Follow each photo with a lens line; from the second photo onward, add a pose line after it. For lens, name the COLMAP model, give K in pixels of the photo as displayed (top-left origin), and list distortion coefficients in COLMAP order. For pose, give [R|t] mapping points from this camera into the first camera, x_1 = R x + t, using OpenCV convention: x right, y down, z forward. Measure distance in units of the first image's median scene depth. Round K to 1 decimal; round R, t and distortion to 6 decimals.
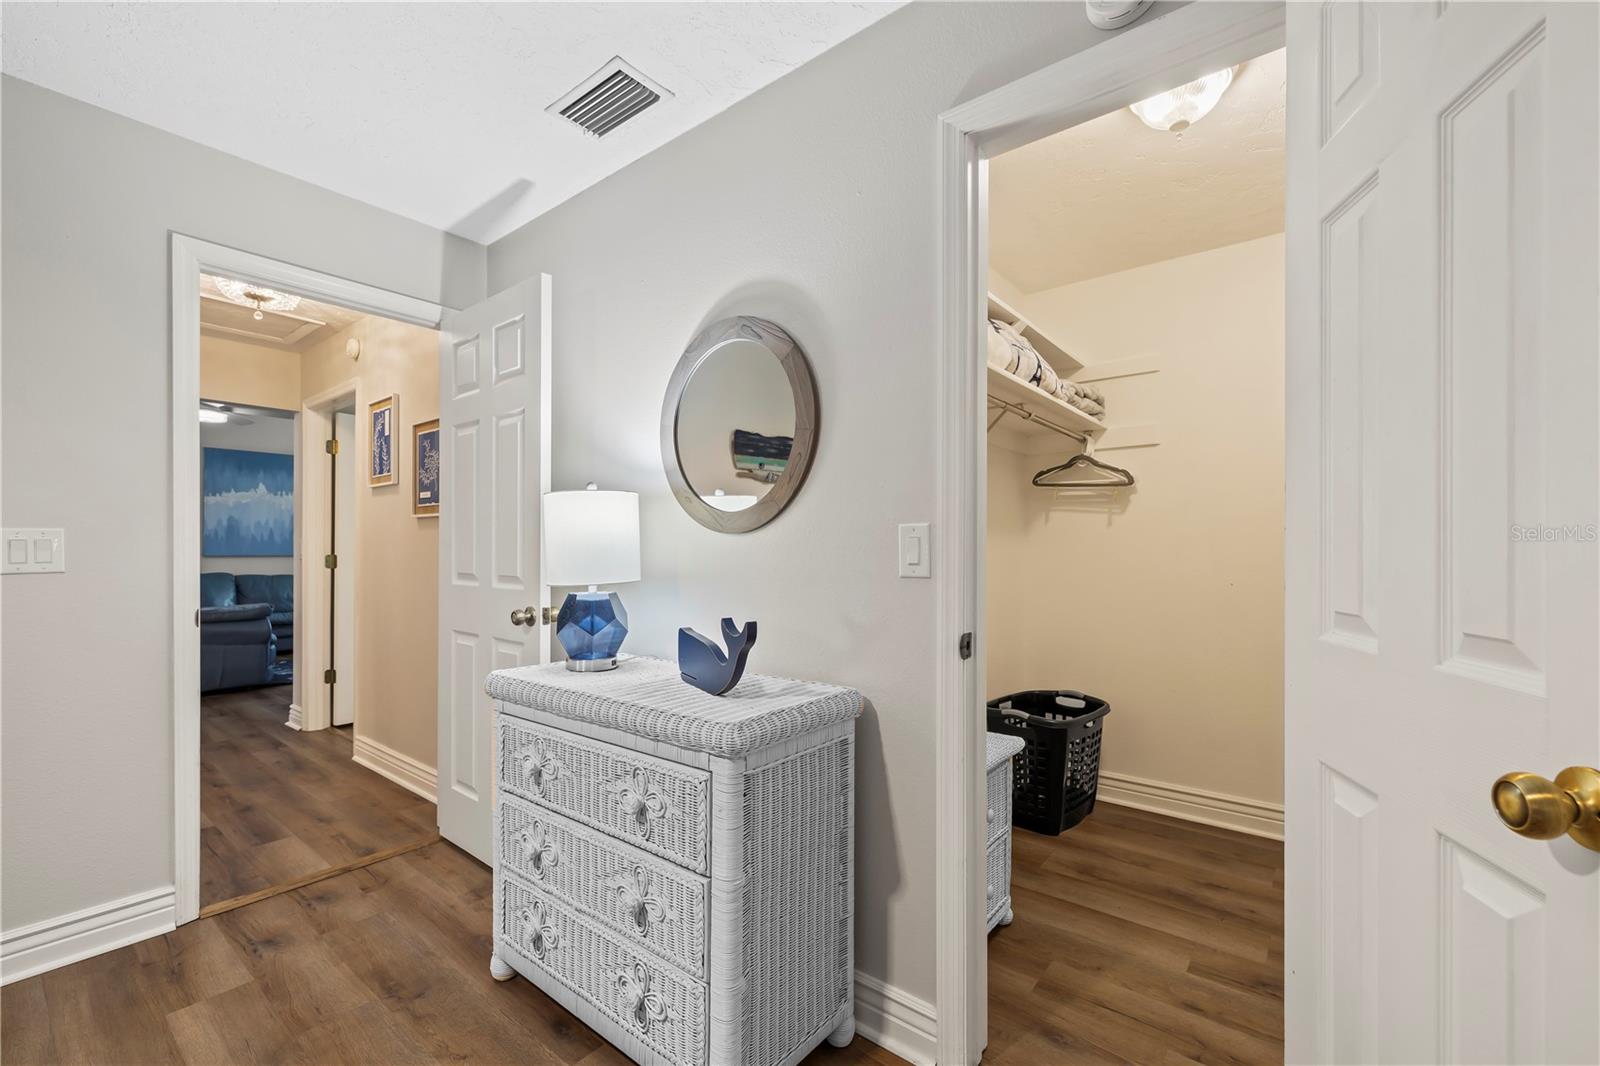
lens RADIAL K [[673.0, 0, 795.3], [0, 673.0, 546.5], [0, 0, 1]] dist [0.001562, -0.000336]
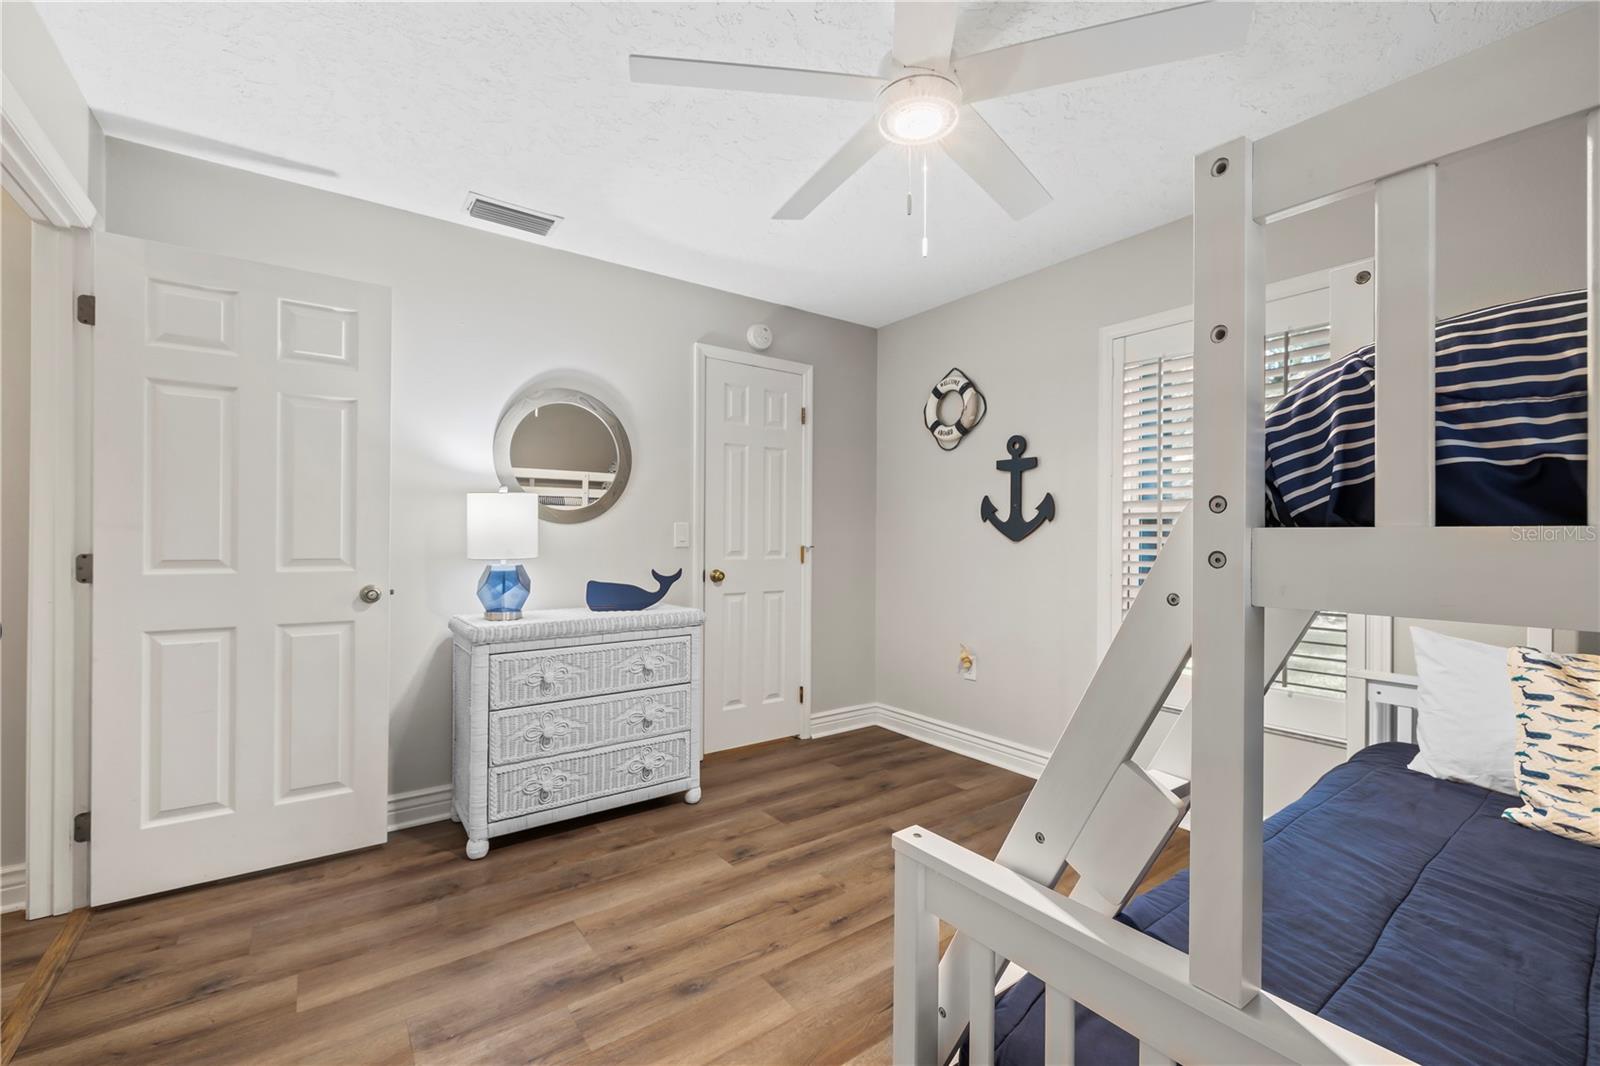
lens RADIAL K [[673.0, 0, 802.7], [0, 673.0, 532.6], [0, 0, 1]] dist [0.001562, -0.000336]
pose [[0.262140, 0.006837, 0.965006, -1.466949], [-0.009342, 0.999946, -0.004547, 0.003772], [-0.964985, -0.007823, 0.262190, 0.045613]]
